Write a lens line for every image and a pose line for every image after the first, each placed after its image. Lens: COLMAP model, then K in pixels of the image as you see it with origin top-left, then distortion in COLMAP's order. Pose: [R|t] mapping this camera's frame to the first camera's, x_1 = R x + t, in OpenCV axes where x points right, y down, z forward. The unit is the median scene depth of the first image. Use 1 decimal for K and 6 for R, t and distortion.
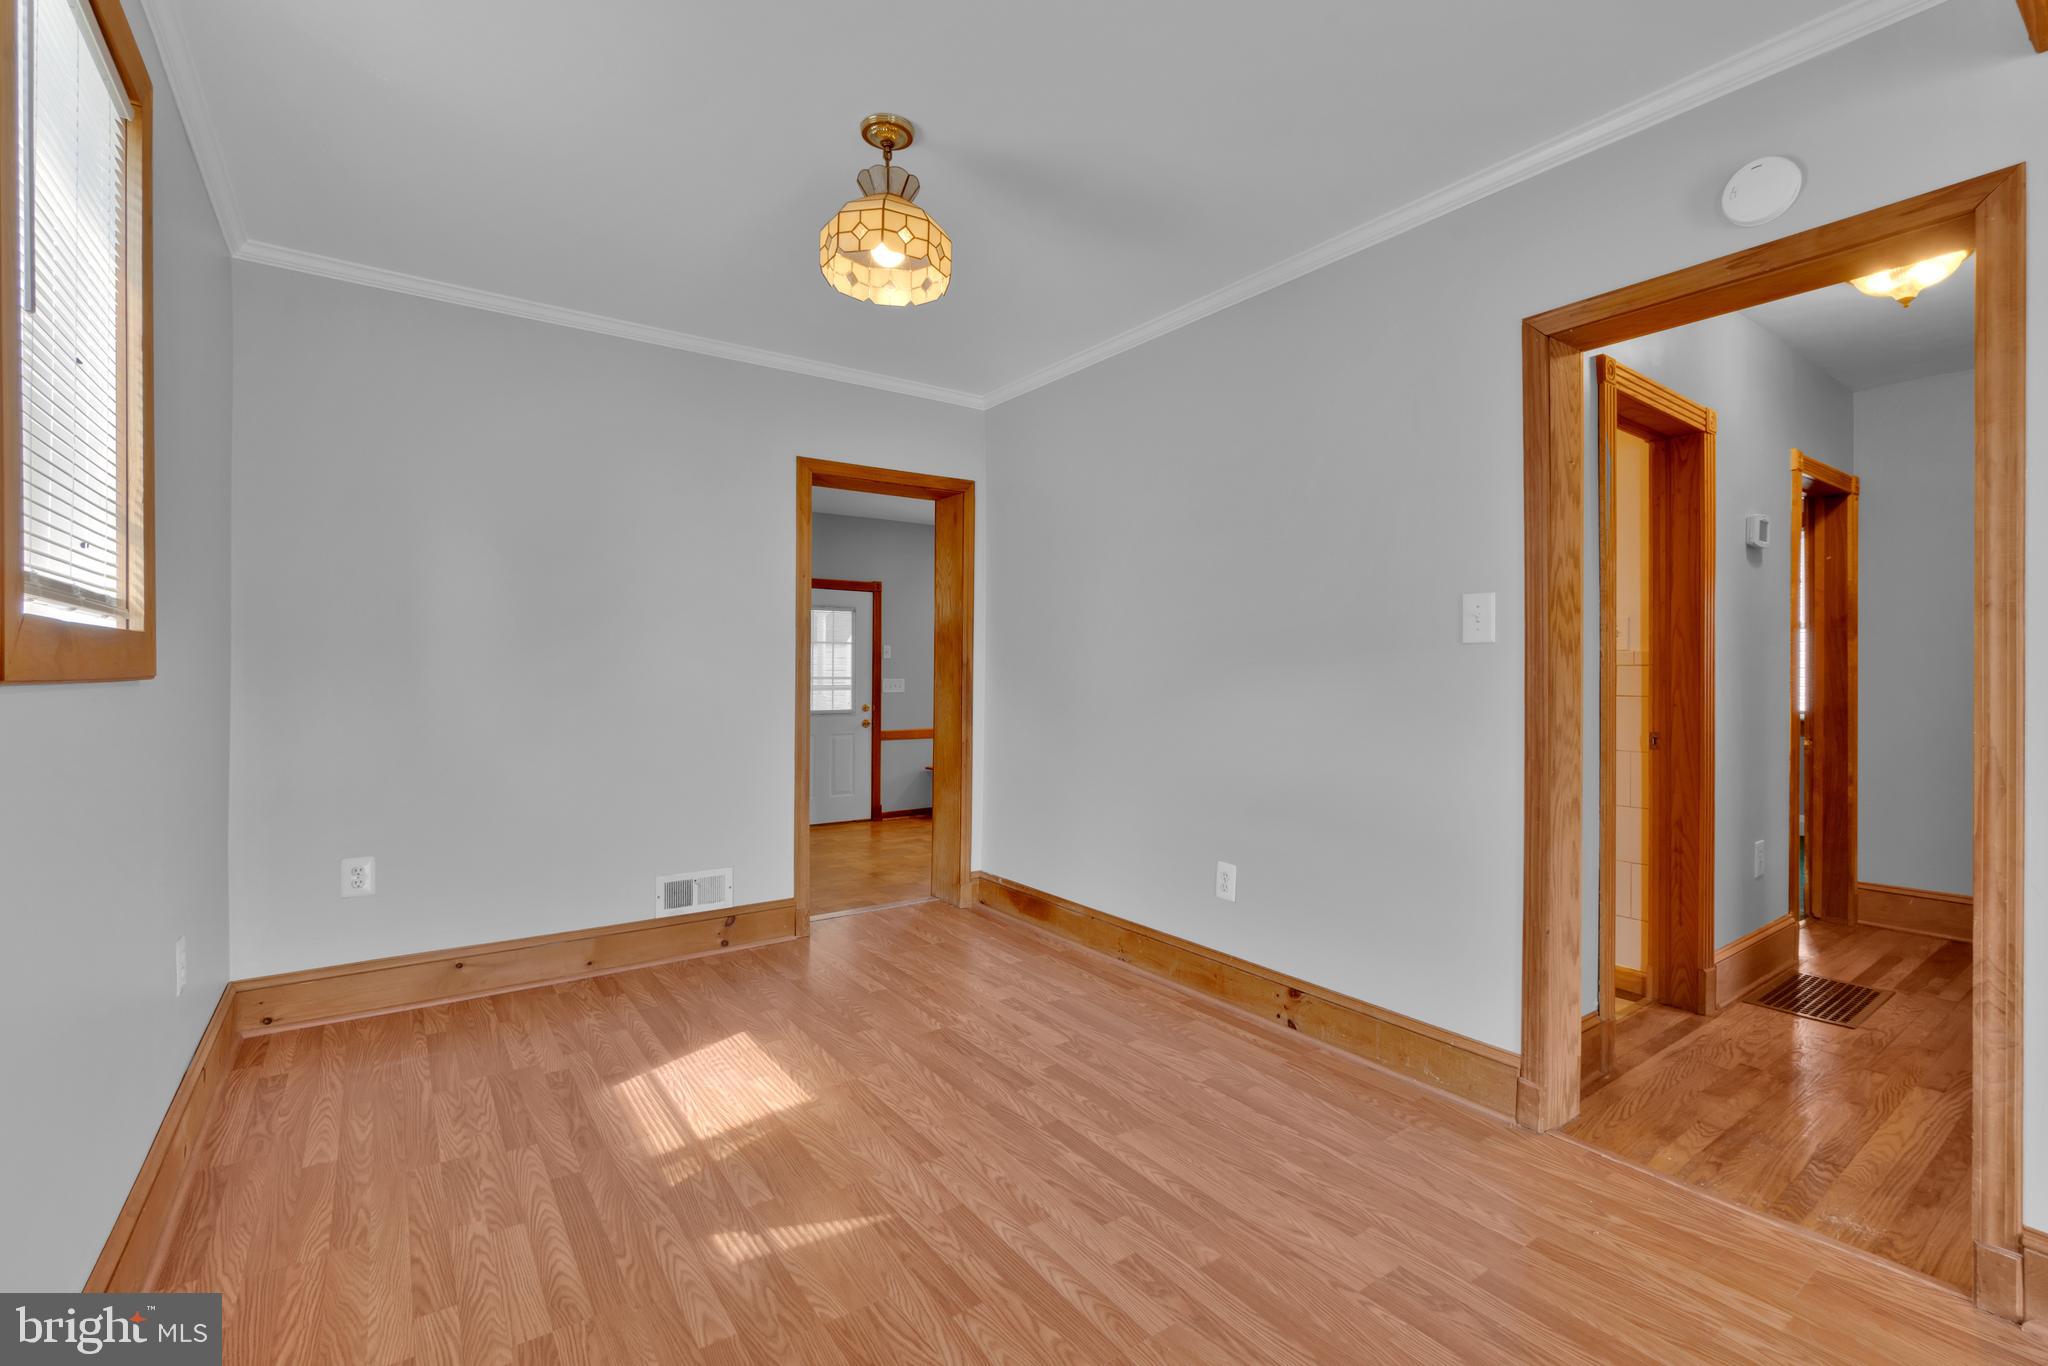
lens RADIAL K [[899.6, 0, 1029.0], [0, 899.6, 682.5], [0, 0, 1]] dist [0.005040, -0.001179]
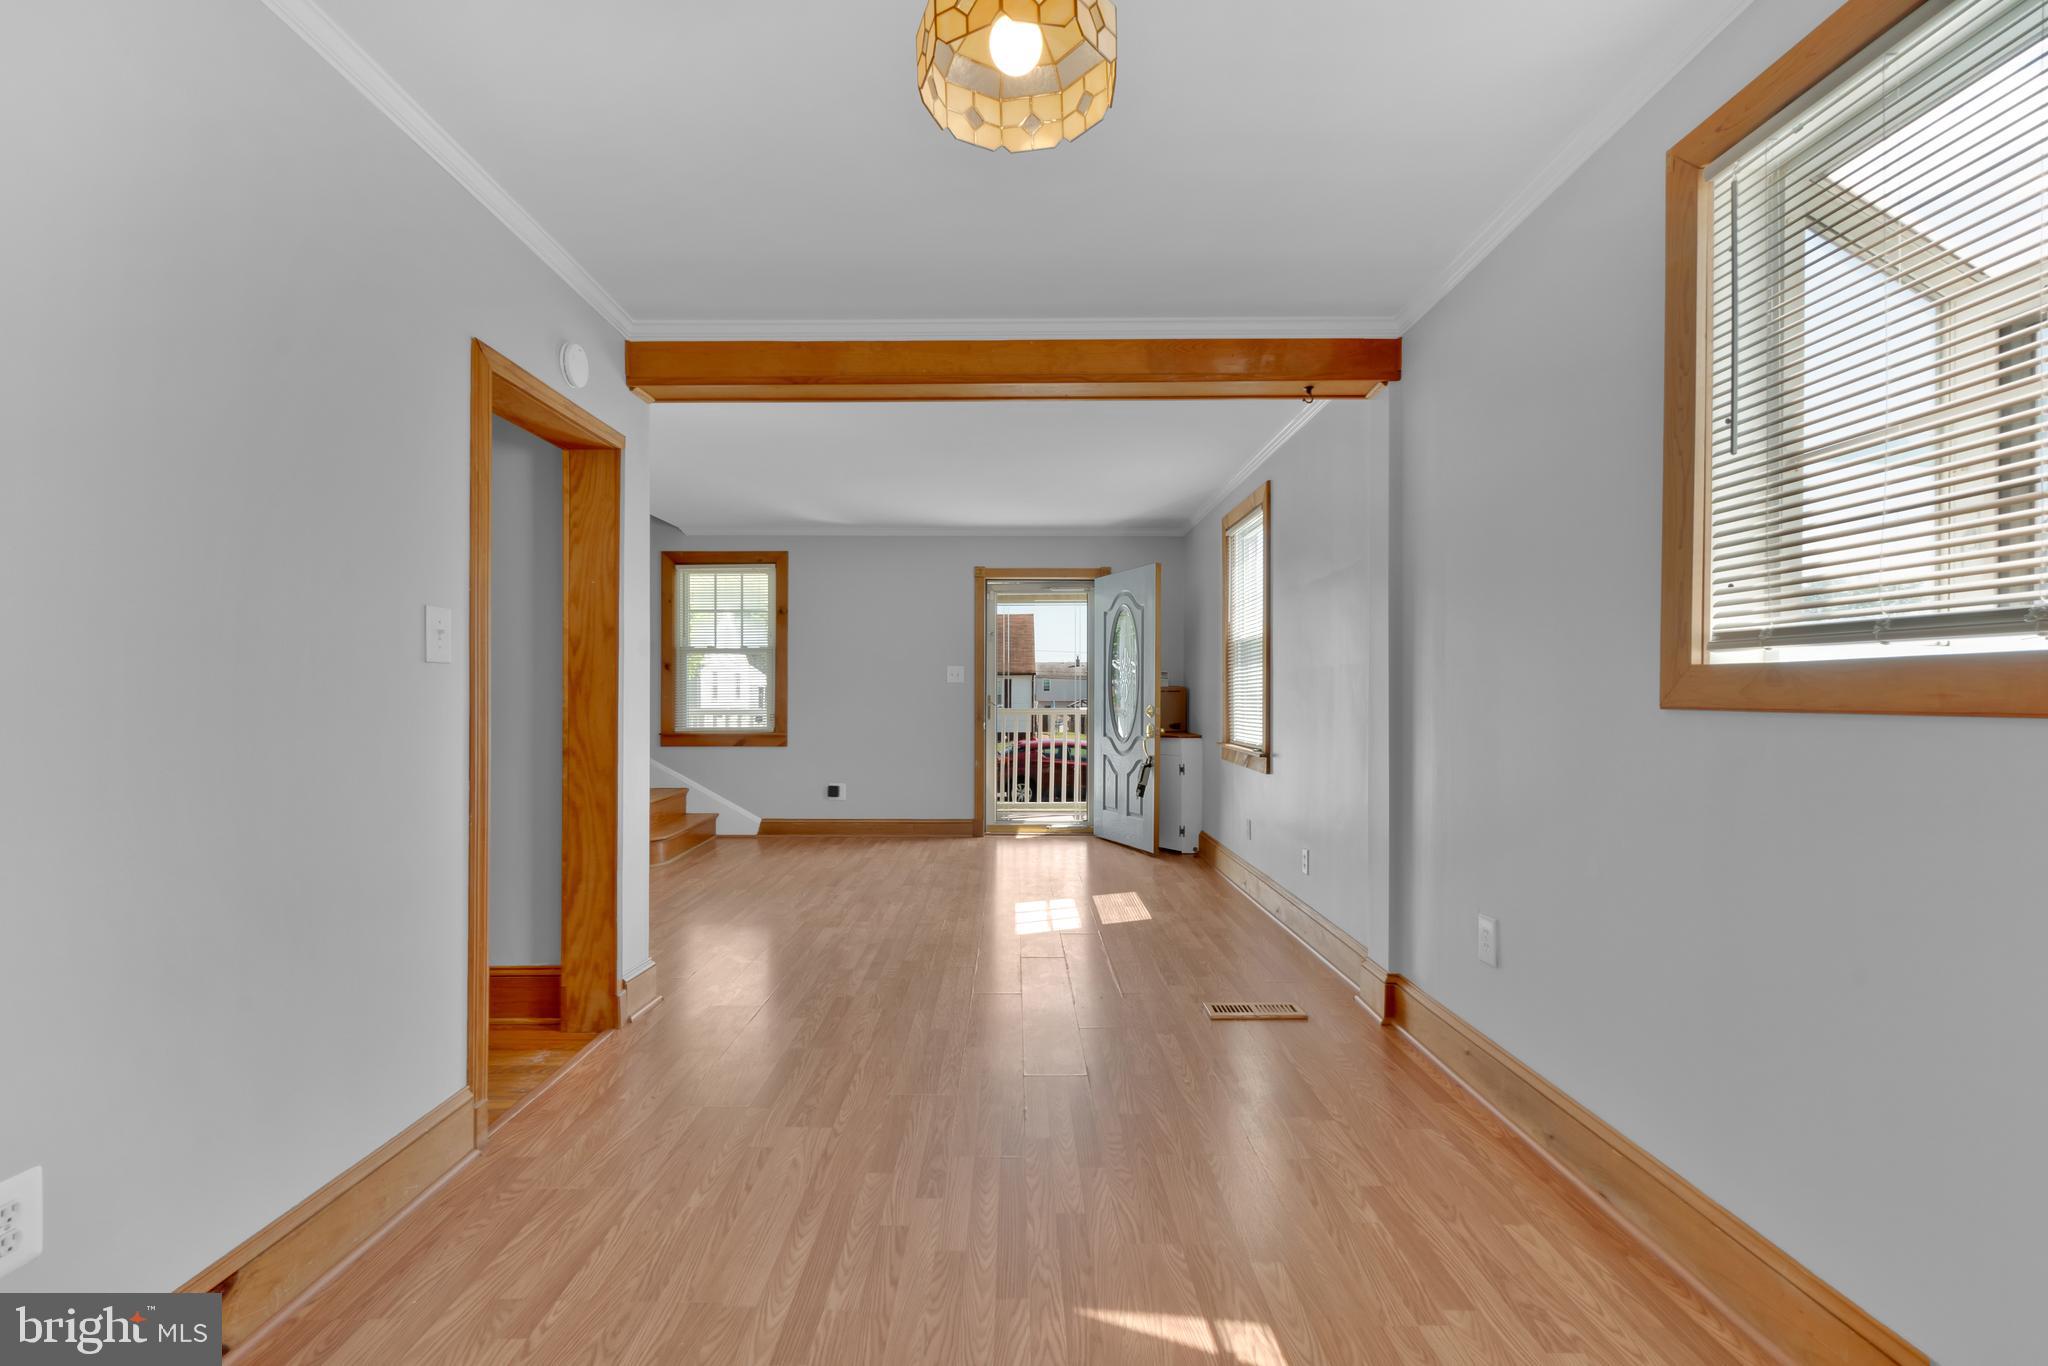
lens RADIAL K [[899.6, 0, 1031.0], [0, 899.6, 686.0], [0, 0, 1]] dist [0.005040, -0.001179]
pose [[-0.827765, 0.000620, 0.561074, -0.609842], [0.000786, 1.000000, 0.000054, -0.025227], [-0.561074, 0.000485, -0.827765, 1.743109]]
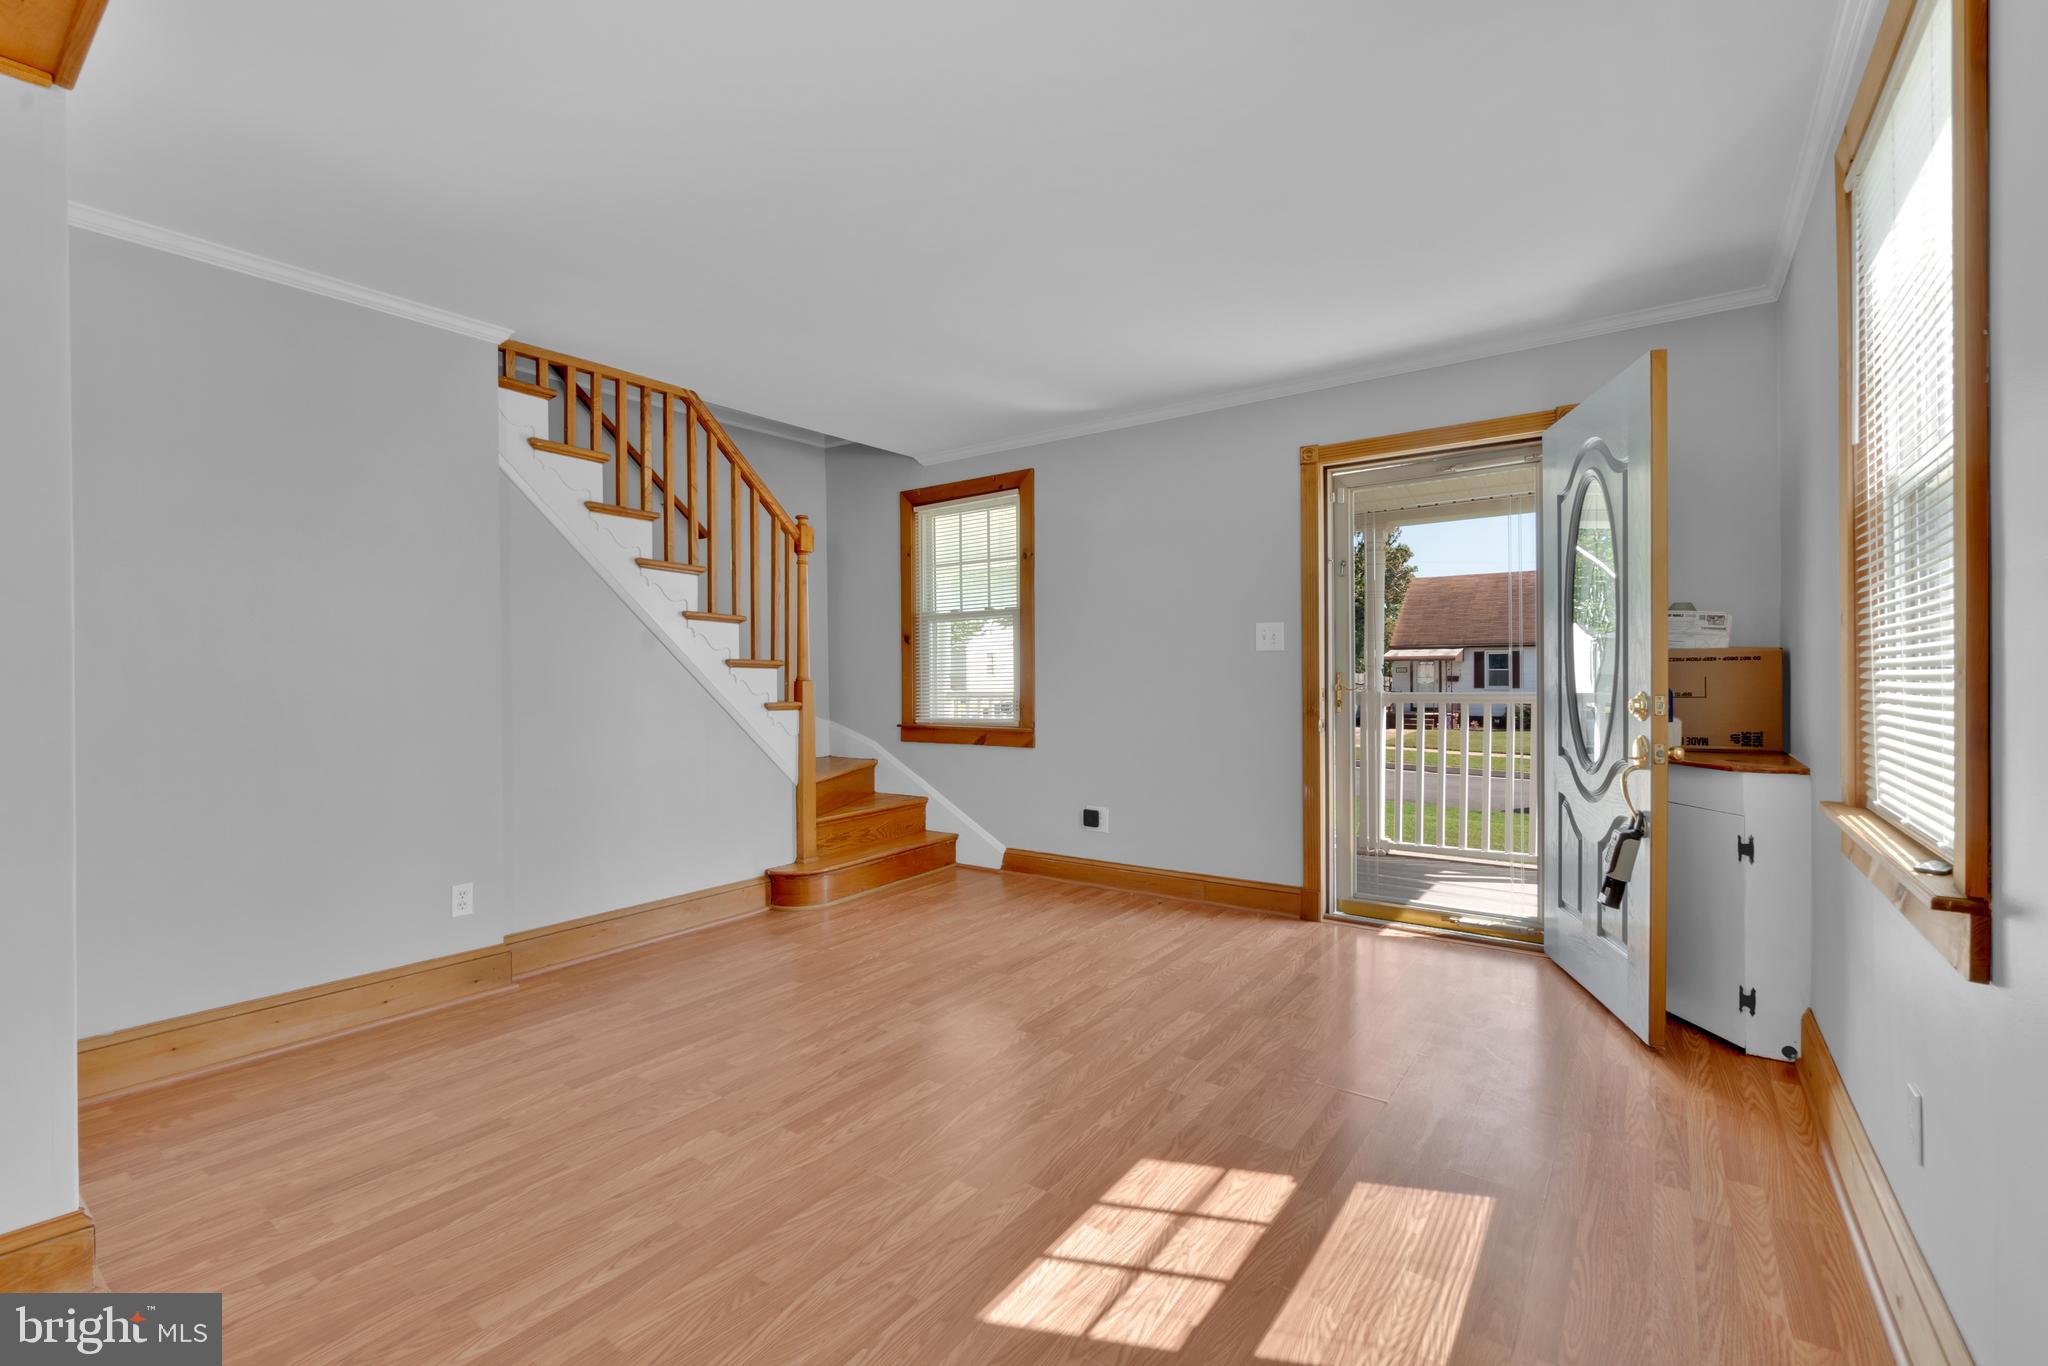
lens RADIAL K [[899.6, 0, 1016.3], [0, 899.6, 675.5], [0, 0, 1]] dist [0.005040, -0.001179]
pose [[-0.325082, -0.001615, 0.945684, -0.324280], [0.016578, 0.999835, 0.007407, -0.013660], [-0.945540, 0.018086, -0.325002, 0.787809]]
